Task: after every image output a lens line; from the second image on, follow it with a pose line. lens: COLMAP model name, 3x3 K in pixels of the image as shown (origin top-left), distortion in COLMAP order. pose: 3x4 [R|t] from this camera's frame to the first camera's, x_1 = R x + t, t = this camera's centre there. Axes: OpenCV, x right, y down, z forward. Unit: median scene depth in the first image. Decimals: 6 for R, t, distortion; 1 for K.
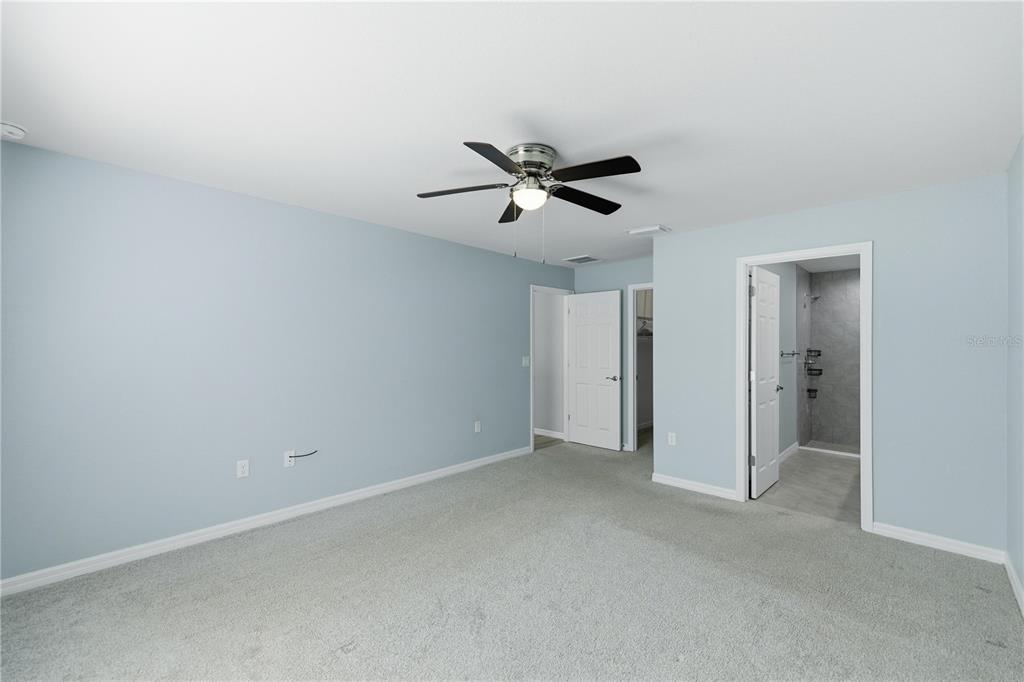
lens RADIAL K [[428.0, 0, 508.9], [0, 428.0, 339.4], [0, 0, 1]] dist [0.000980, 0.000037]
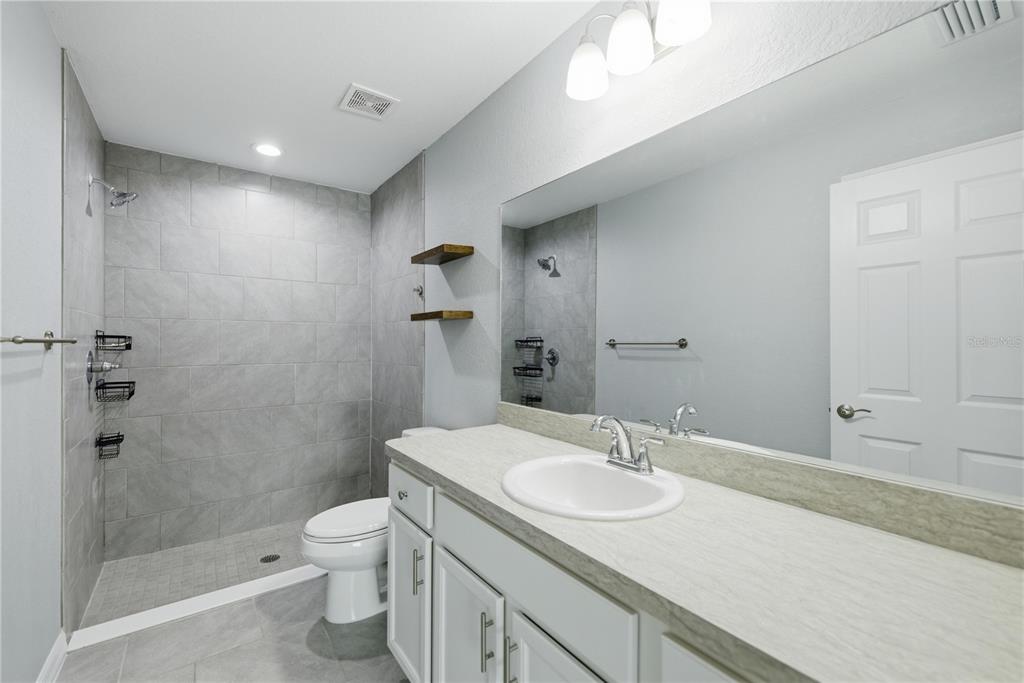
lens RADIAL K [[428.0, 0, 508.9], [0, 428.0, 339.9], [0, 0, 1]] dist [0.000980, 0.000037]
pose [[0.164853, -0.001501, 0.986317, 0.388665], [-0.003284, 0.999992, 0.002071, 0.027853], [-0.986313, -0.003581, 0.164847, 0.583514]]
